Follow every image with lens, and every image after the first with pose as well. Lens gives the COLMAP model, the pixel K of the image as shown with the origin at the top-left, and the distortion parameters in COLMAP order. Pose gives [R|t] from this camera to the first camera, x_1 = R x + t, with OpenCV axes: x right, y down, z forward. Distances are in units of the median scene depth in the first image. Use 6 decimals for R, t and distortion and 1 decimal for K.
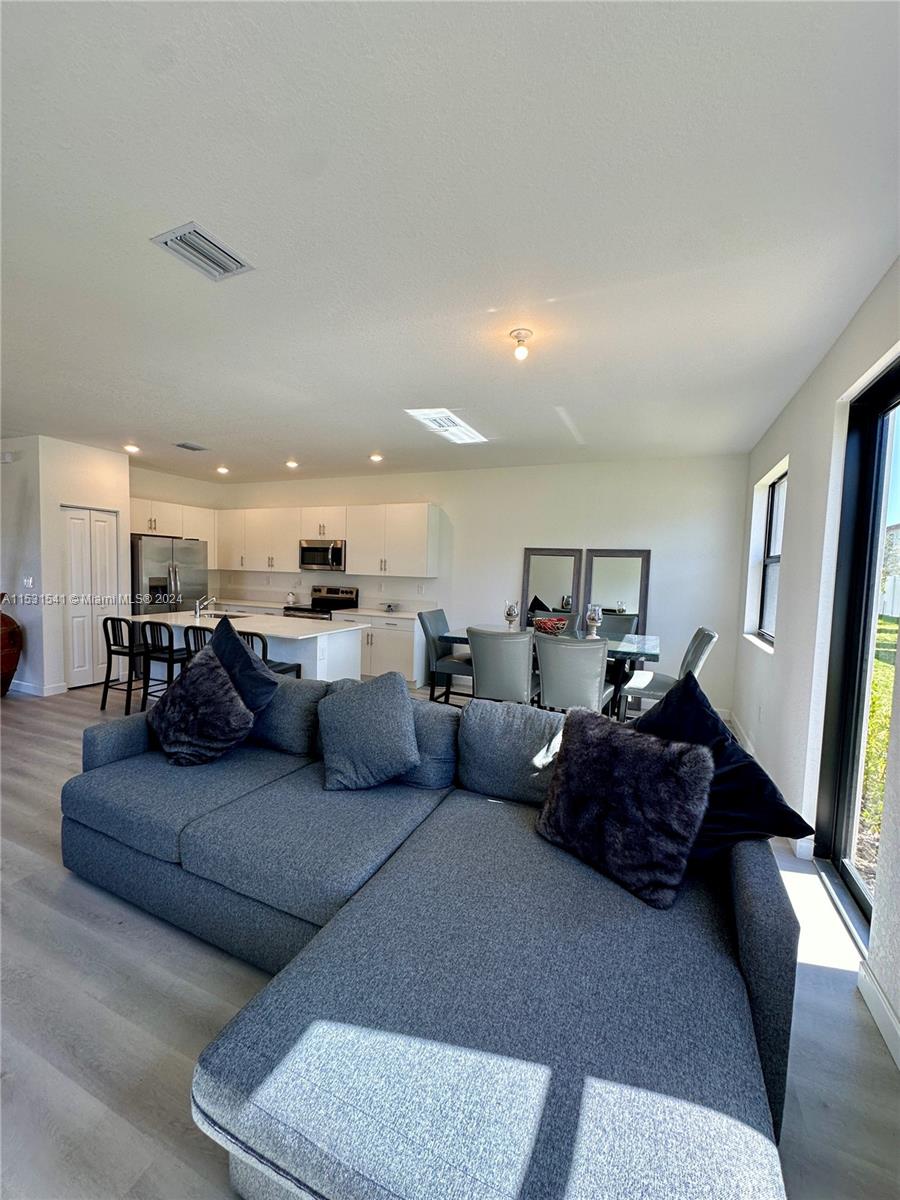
lens RADIAL K [[478.7, 0, 448.6], [0, 478.7, 599.7], [0, 0, 1]] dist [-0.002834, 0.000295]
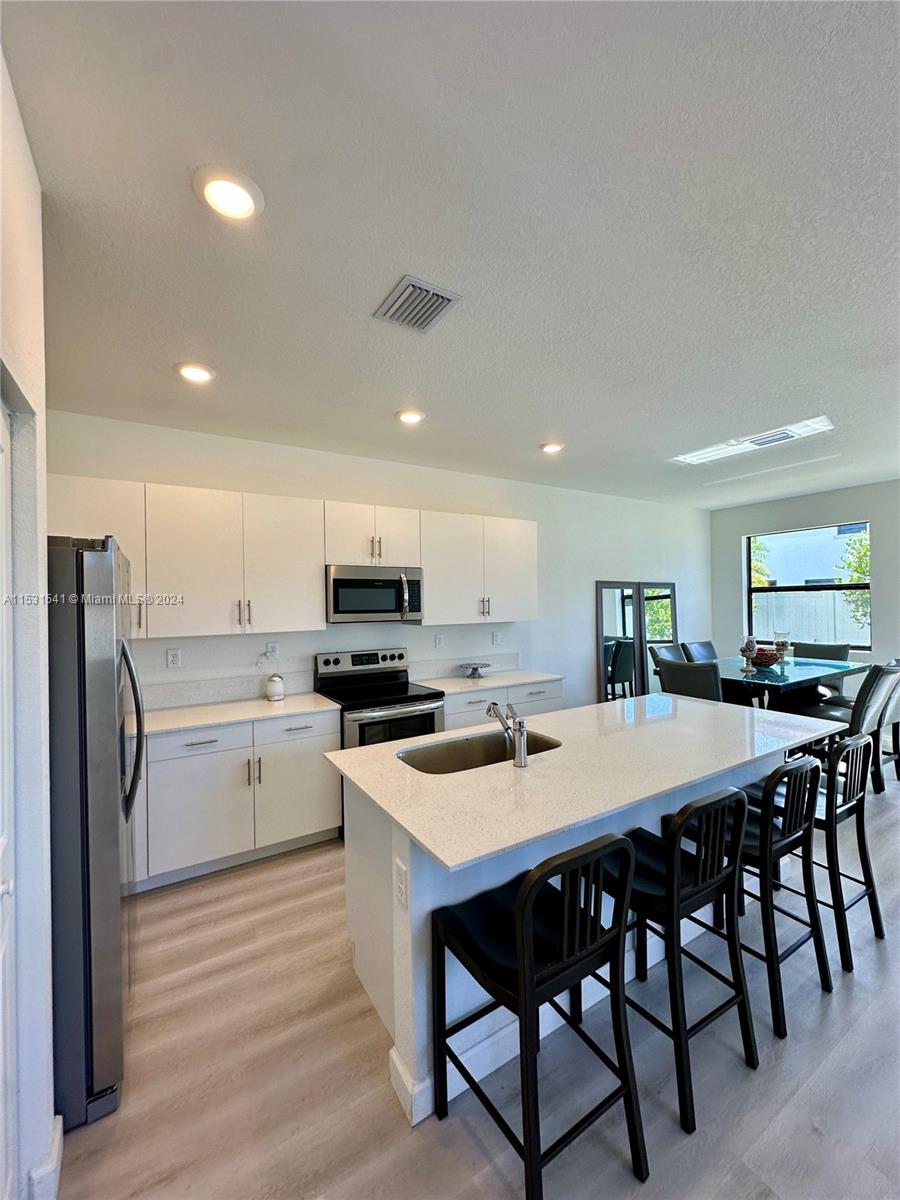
lens RADIAL K [[478.7, 0, 449.7], [0, 478.7, 598.8], [0, 0, 1]] dist [-0.002834, 0.000295]
pose [[0.569870, -0.033391, 0.821056, -0.693791], [0.083414, 0.996364, -0.017374, -0.075188], [-0.817490, 0.078389, 0.570583, 0.658816]]
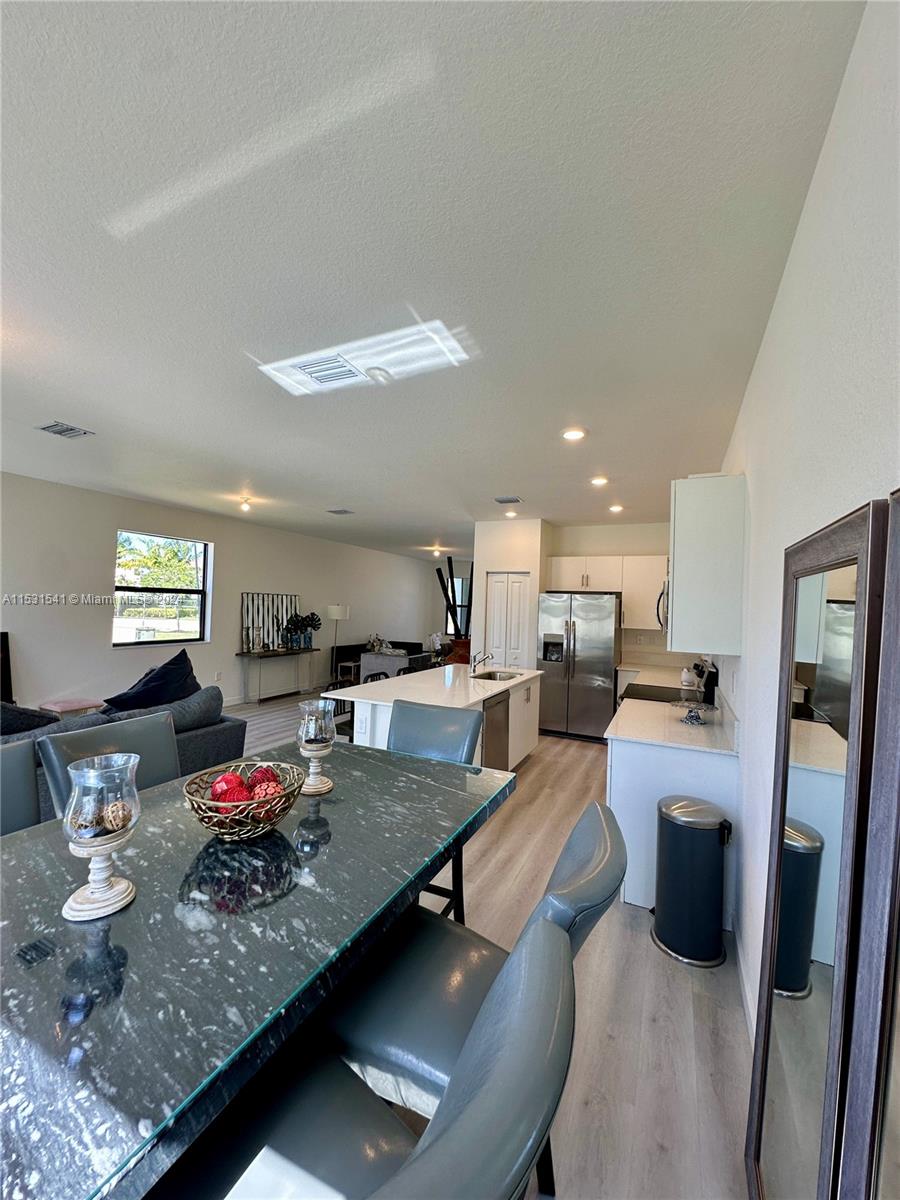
lens RADIAL K [[478.7, 0, 451.3], [0, 478.7, 601.3], [0, 0, 1]] dist [-0.002834, 0.000295]
pose [[-0.025378, -0.039651, -0.998891, 0.367274], [-0.099923, 0.994310, -0.036931, -0.053695], [0.994672, 0.098874, -0.029196, 0.781342]]
